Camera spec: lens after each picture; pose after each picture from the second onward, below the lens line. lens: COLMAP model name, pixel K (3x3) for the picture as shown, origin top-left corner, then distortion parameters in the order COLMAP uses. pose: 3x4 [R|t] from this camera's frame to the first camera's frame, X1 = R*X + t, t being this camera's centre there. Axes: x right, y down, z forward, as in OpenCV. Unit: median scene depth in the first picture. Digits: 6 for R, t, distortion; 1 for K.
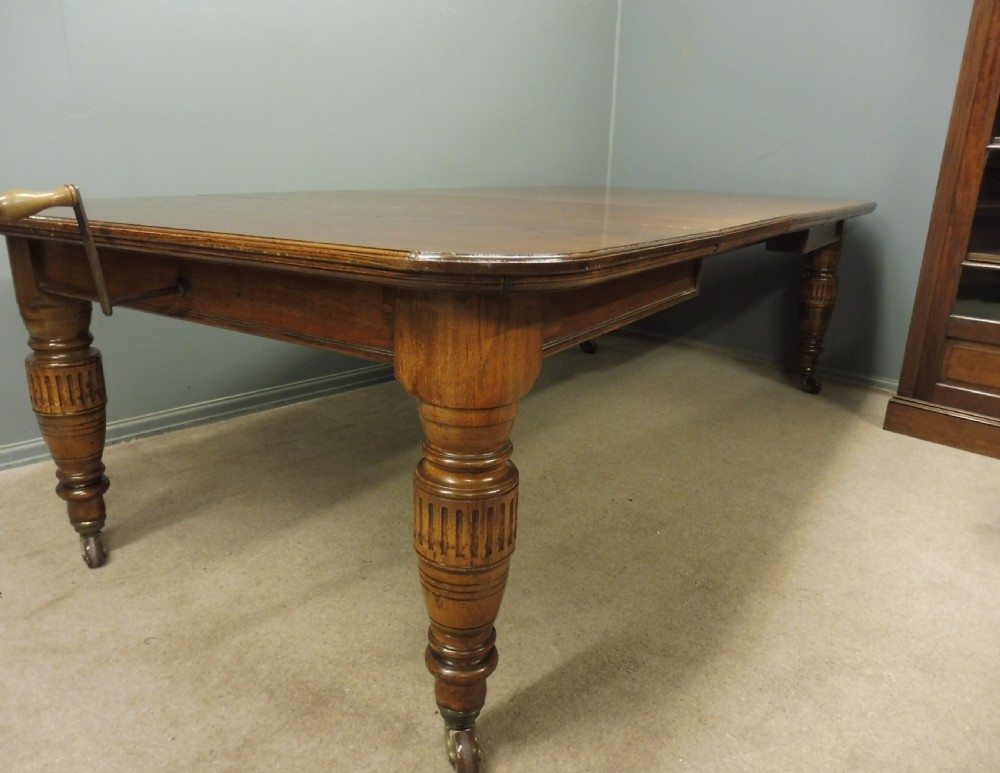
lens RADIAL K [[756.2, 0, 493.9], [0, 756.2, 383.2], [0, 0, 1]] dist [-0.072231, 0.032712]
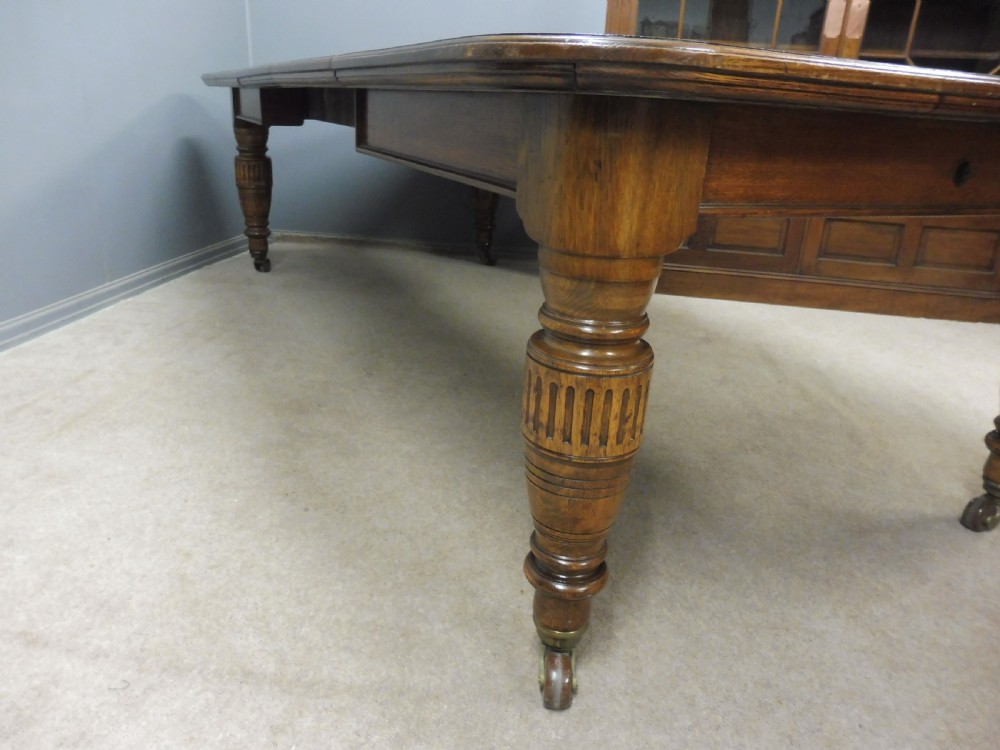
lens RADIAL K [[726.5, 0, 504.3], [0, 726.5, 370.5], [0, 0, 1]] dist [-0.044758, 0.008226]
pose [[0.793116, -0.199653, 0.575418, -0.481740], [0.145789, 0.979514, 0.138917, 0.024889], [-0.591365, -0.026287, 0.805975, 0.224819]]
